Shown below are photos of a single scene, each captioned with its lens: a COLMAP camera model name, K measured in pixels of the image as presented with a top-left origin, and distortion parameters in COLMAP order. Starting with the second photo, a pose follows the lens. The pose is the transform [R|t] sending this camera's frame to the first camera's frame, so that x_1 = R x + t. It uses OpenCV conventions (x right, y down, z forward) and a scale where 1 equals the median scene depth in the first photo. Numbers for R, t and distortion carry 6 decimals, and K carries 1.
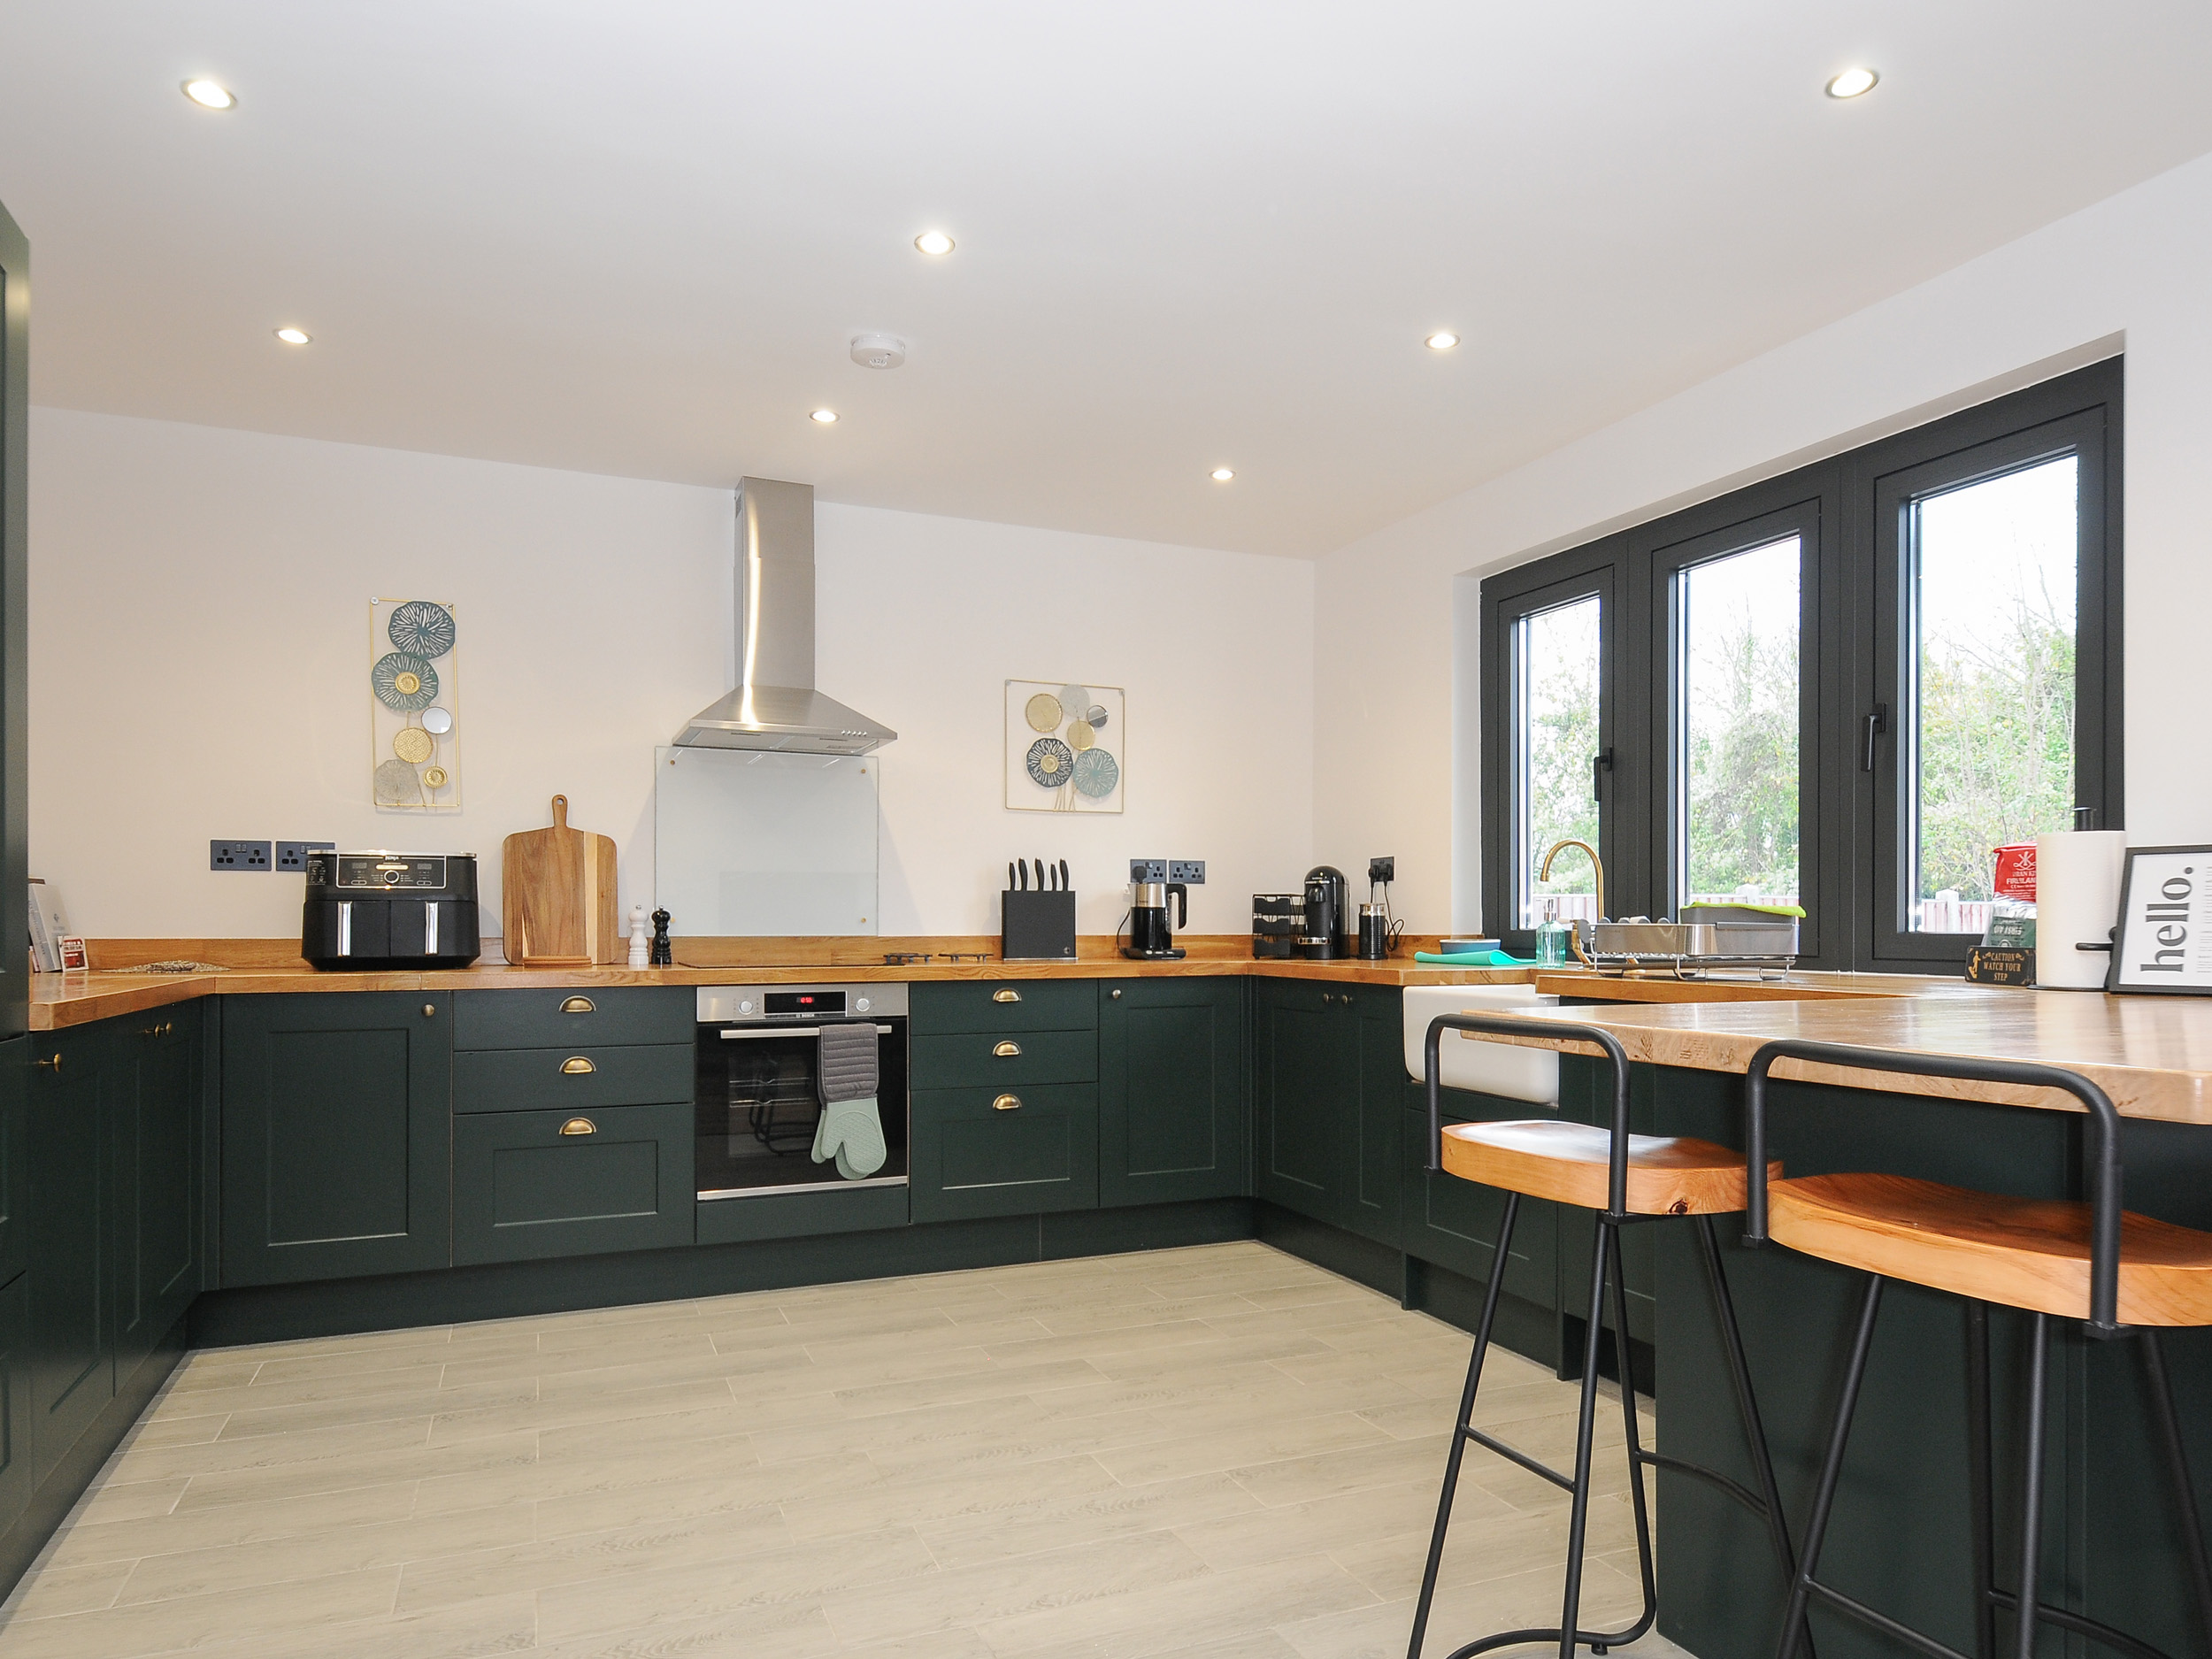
lens RADIAL K [[1392.8, 0, 1113.3], [0, 1392.8, 881.4], [0, 0, 1]] dist [0.022241, -0.017607]
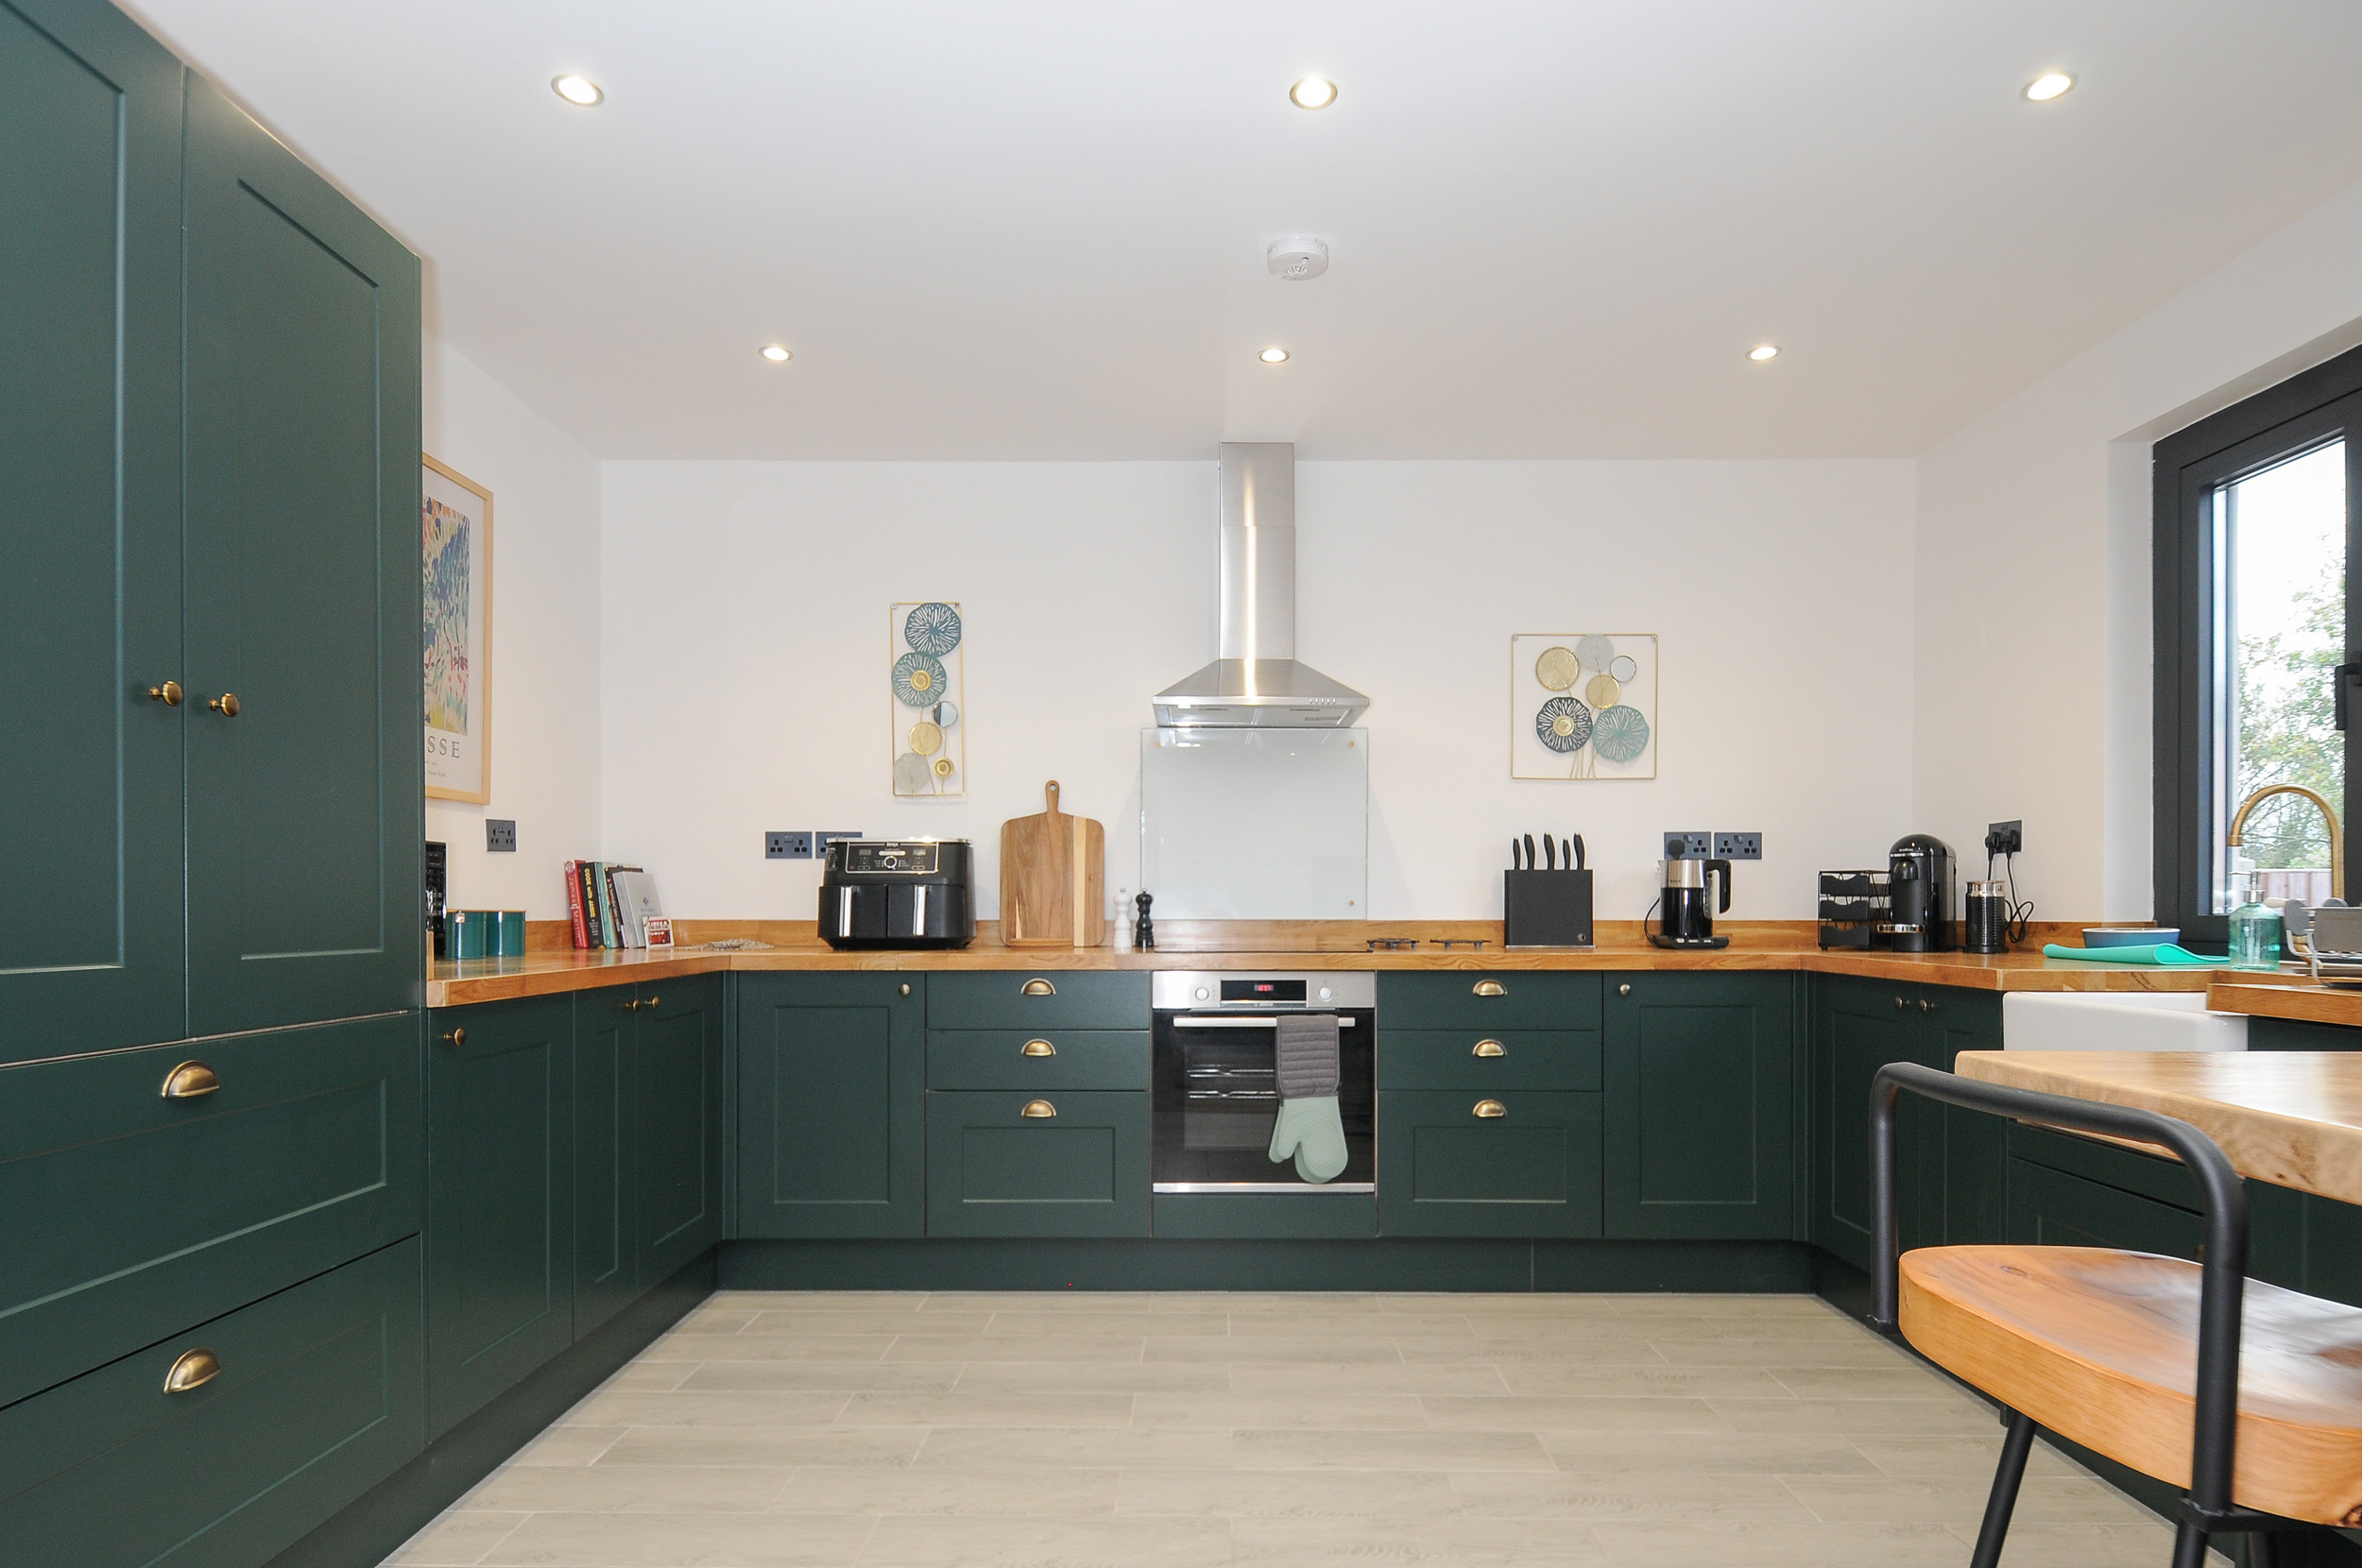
lens RADIAL K [[1310.4, 0, 1187.4], [0, 1310.4, 892.1], [0, 0, 1]] dist [0.019581, -0.016689]
pose [[0.916106, -0.004058, -0.400916, 0.086315], [0.011823, 0.999787, 0.016898, 0.005201], [0.400762, -0.020221, 0.915959, 0.175020]]
